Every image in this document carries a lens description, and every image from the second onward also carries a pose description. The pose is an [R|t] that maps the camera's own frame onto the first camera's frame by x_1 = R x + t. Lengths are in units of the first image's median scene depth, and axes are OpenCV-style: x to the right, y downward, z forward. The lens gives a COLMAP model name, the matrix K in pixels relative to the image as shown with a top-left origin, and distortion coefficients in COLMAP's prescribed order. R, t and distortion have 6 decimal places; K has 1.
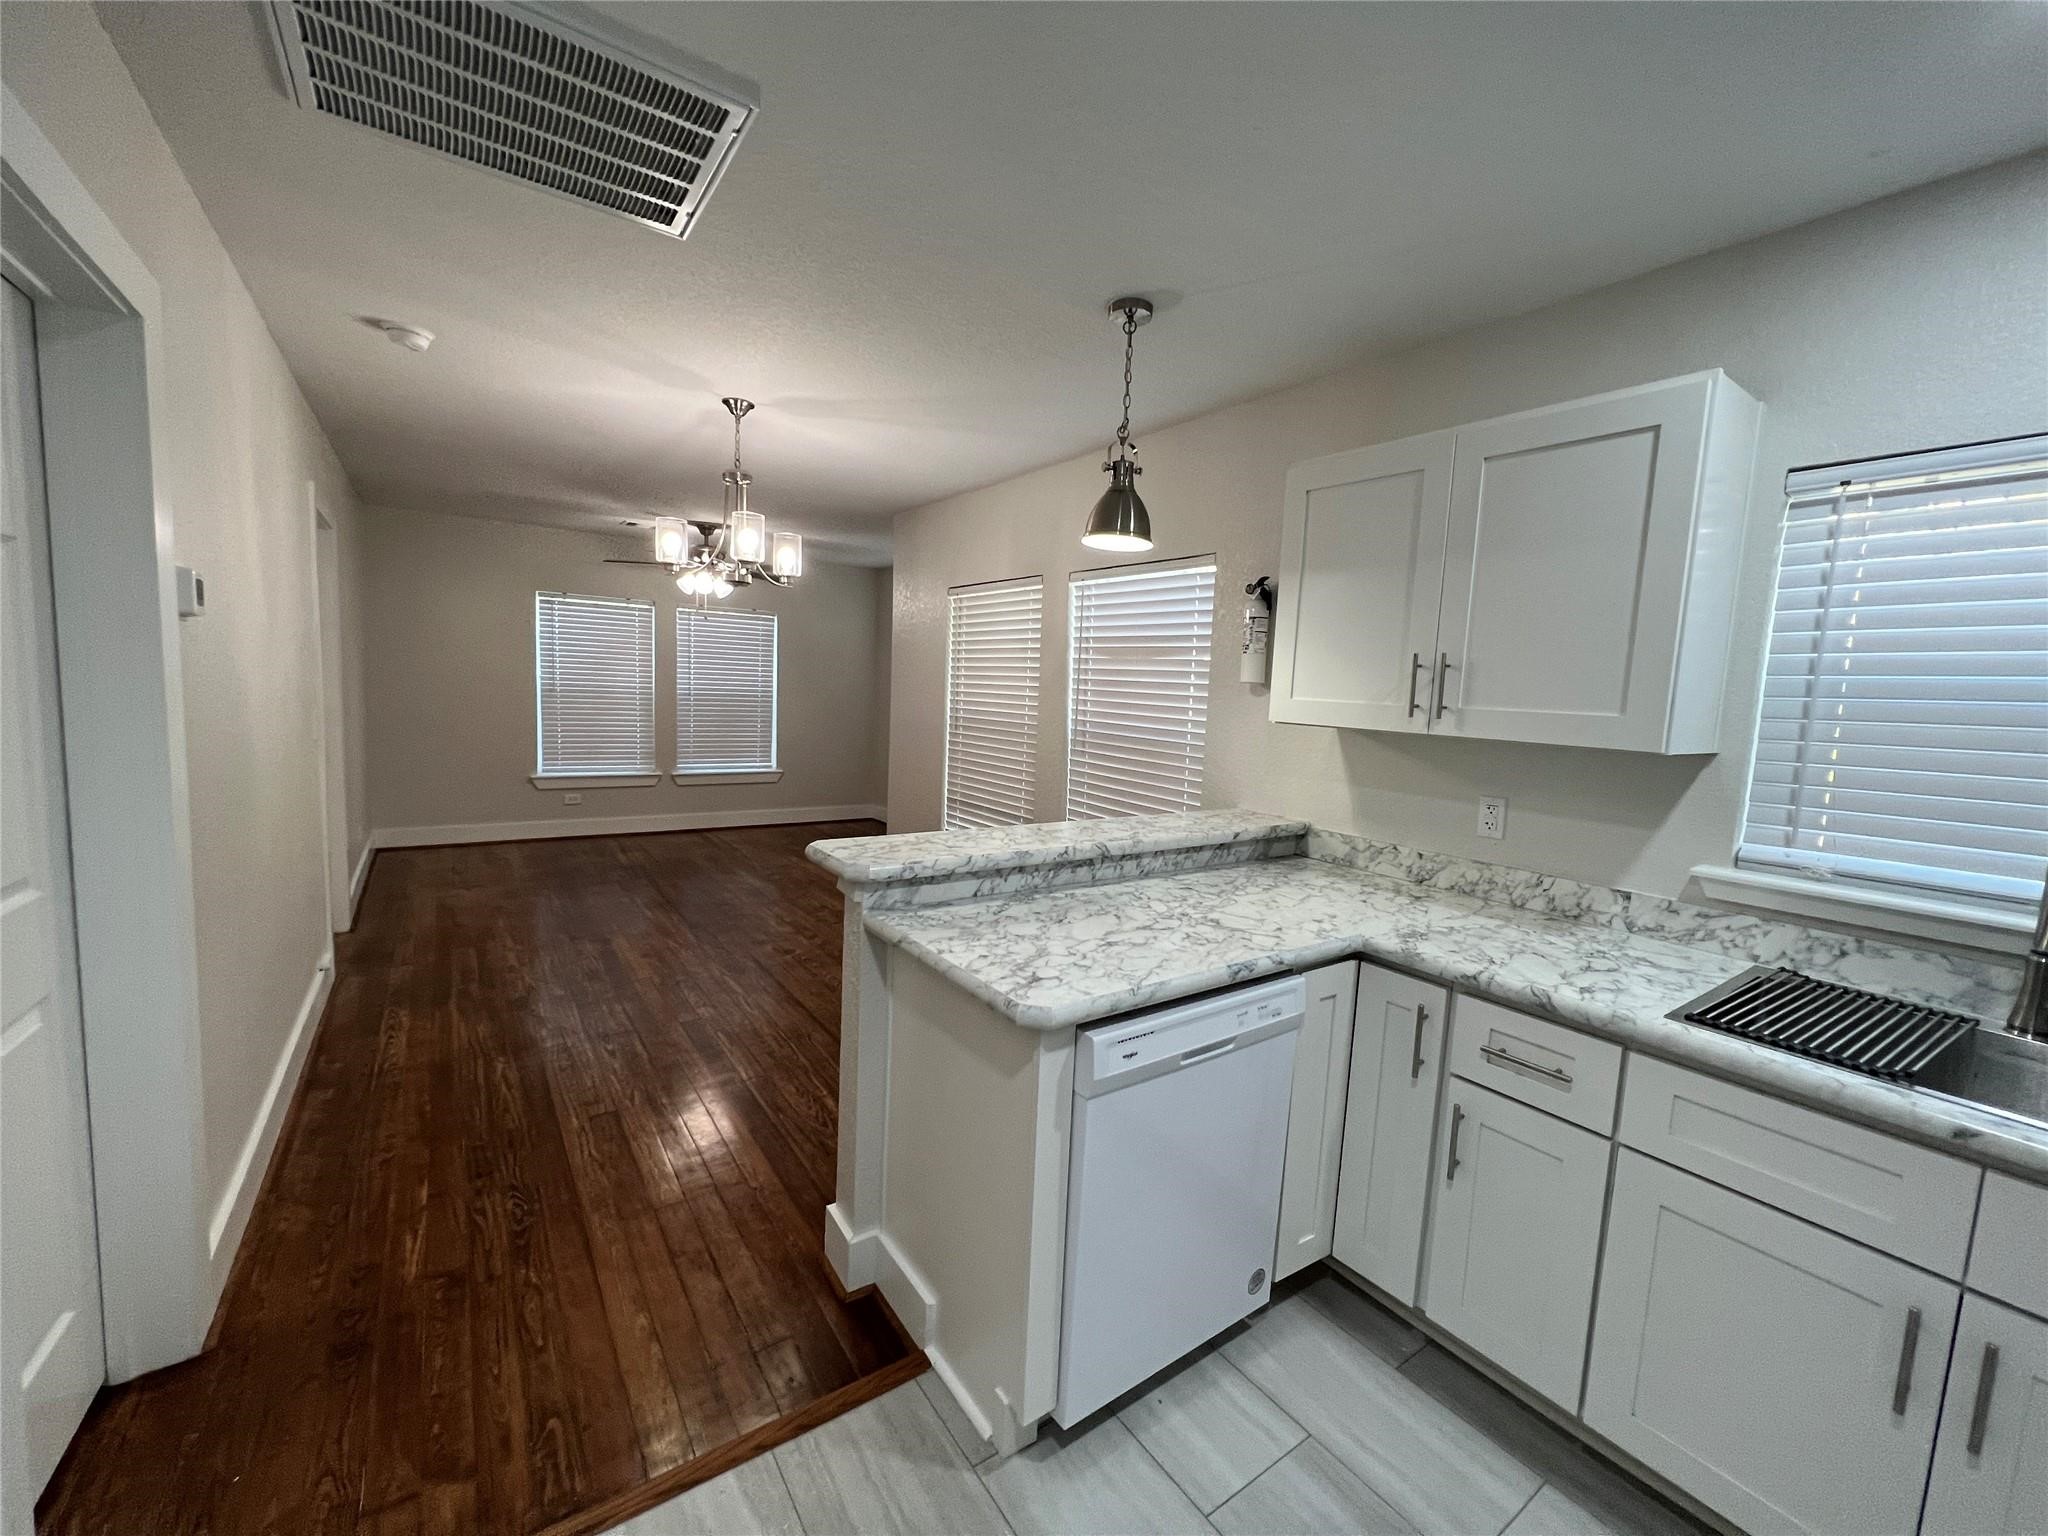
lens RADIAL K [[819.6, 0, 1024.0], [0, 819.6, 768.0], [0, 0, 1]] dist [-0.002382, 0.000241]
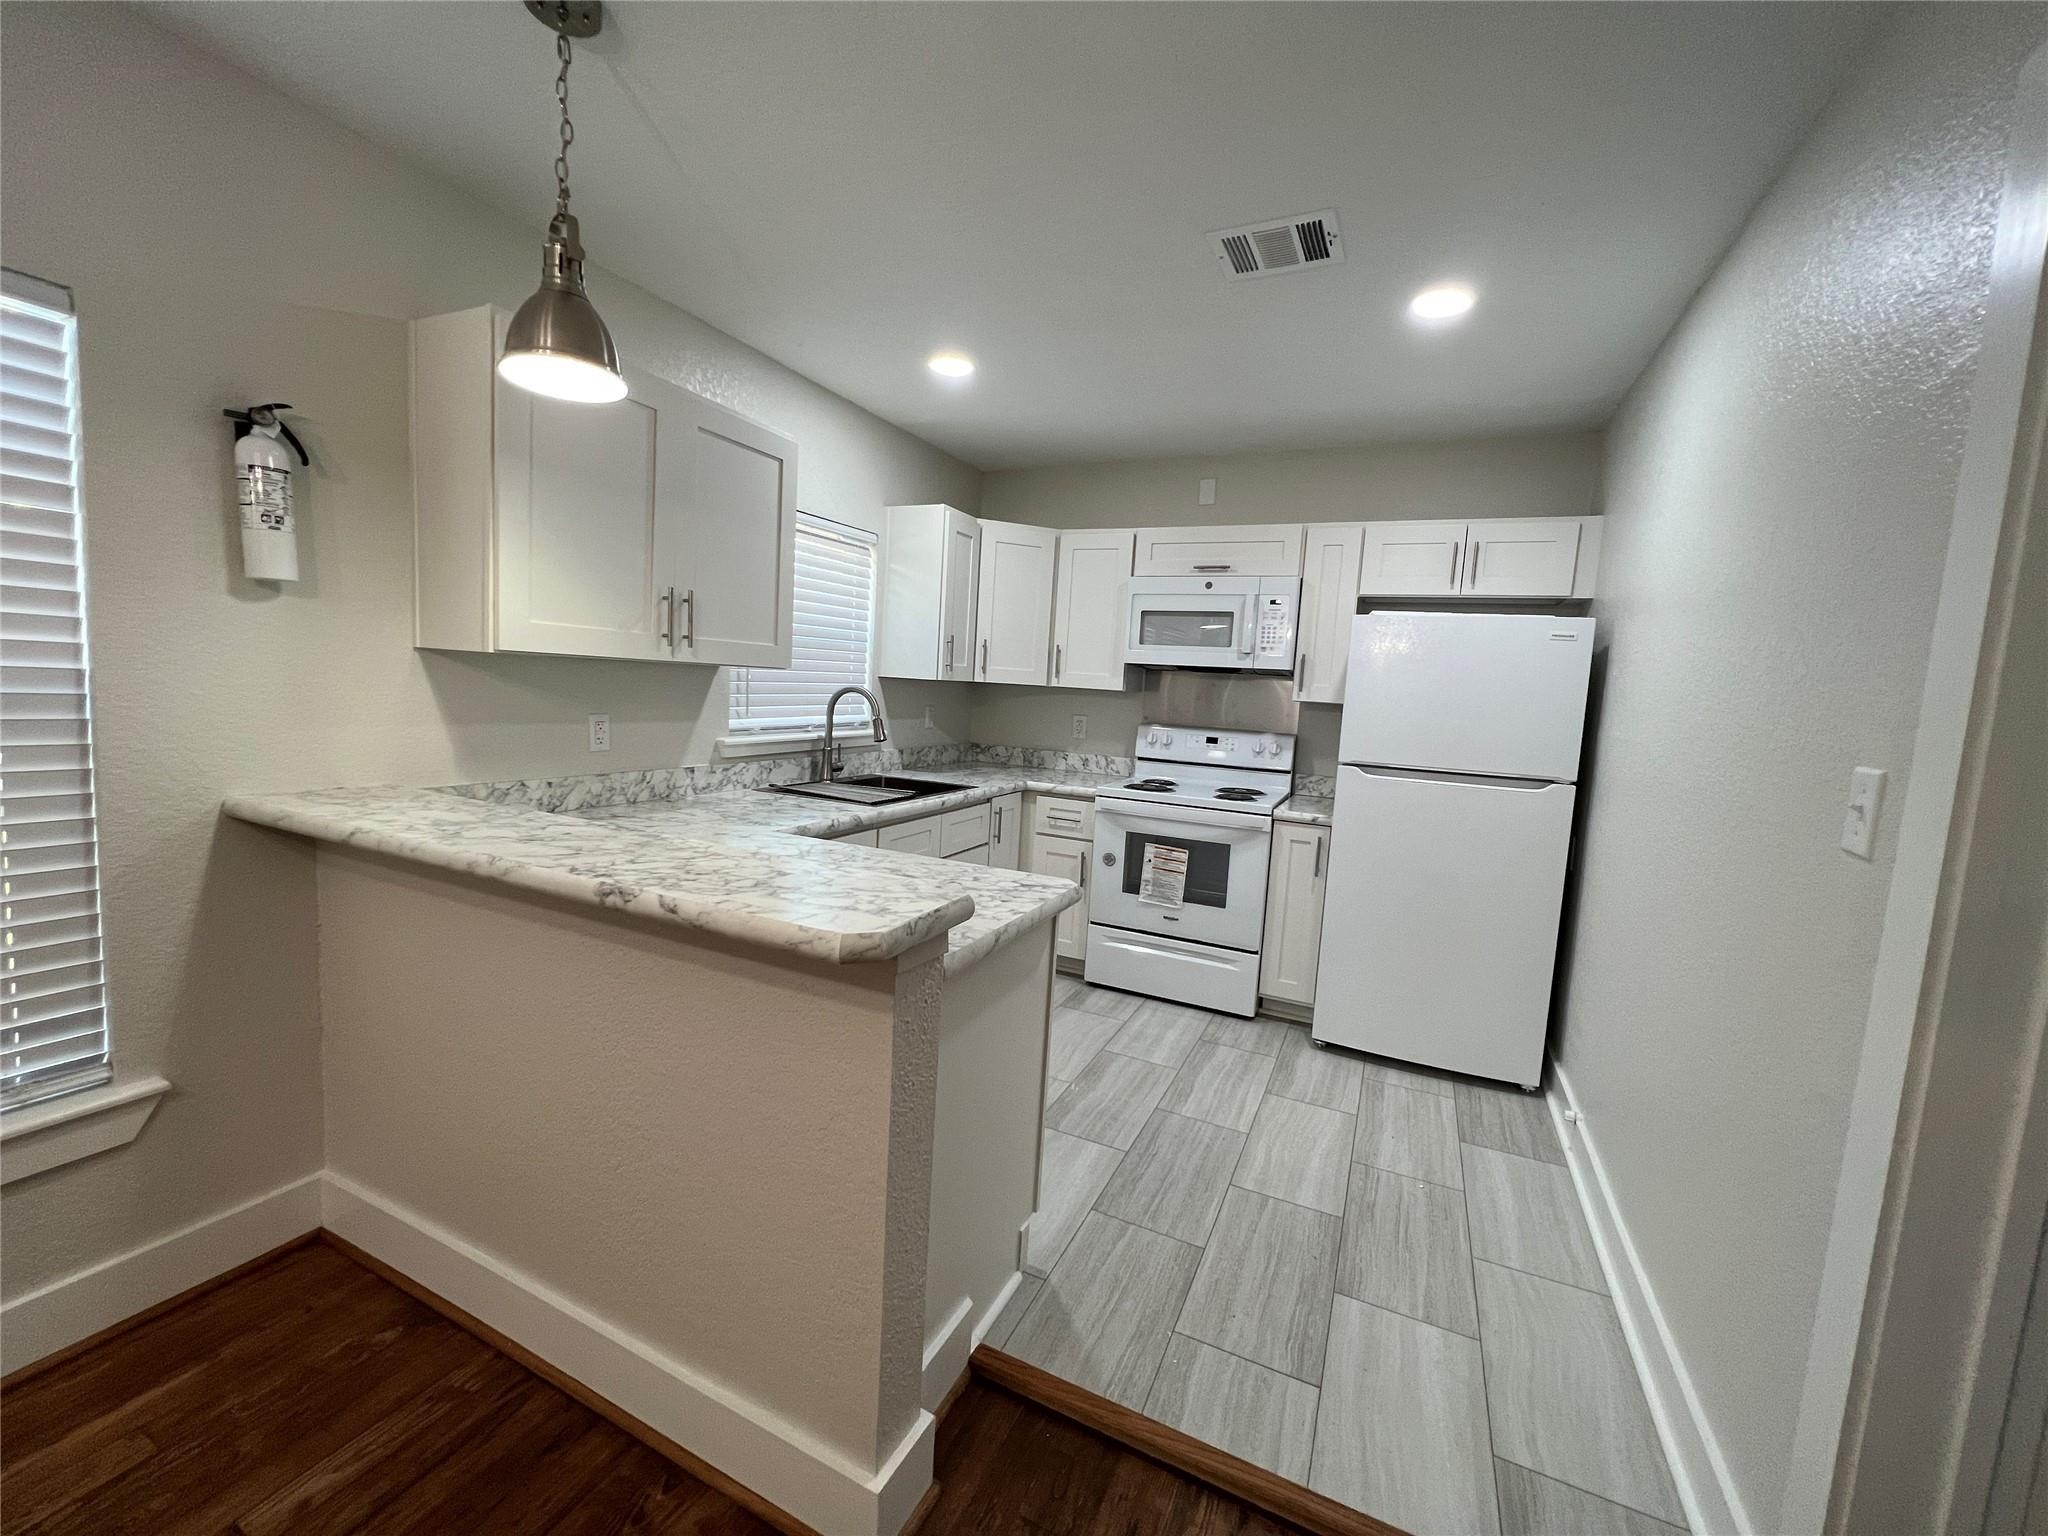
lens RADIAL K [[819.6, 0, 1024.0], [0, 819.6, 768.0], [0, 0, 1]] dist [-0.002382, 0.000241]
pose [[-0.492103, -0.162442, 0.855247, -0.661522], [0.010534, 0.981253, 0.192436, -0.099193], [-0.870473, 0.103707, -0.481167, 1.040953]]
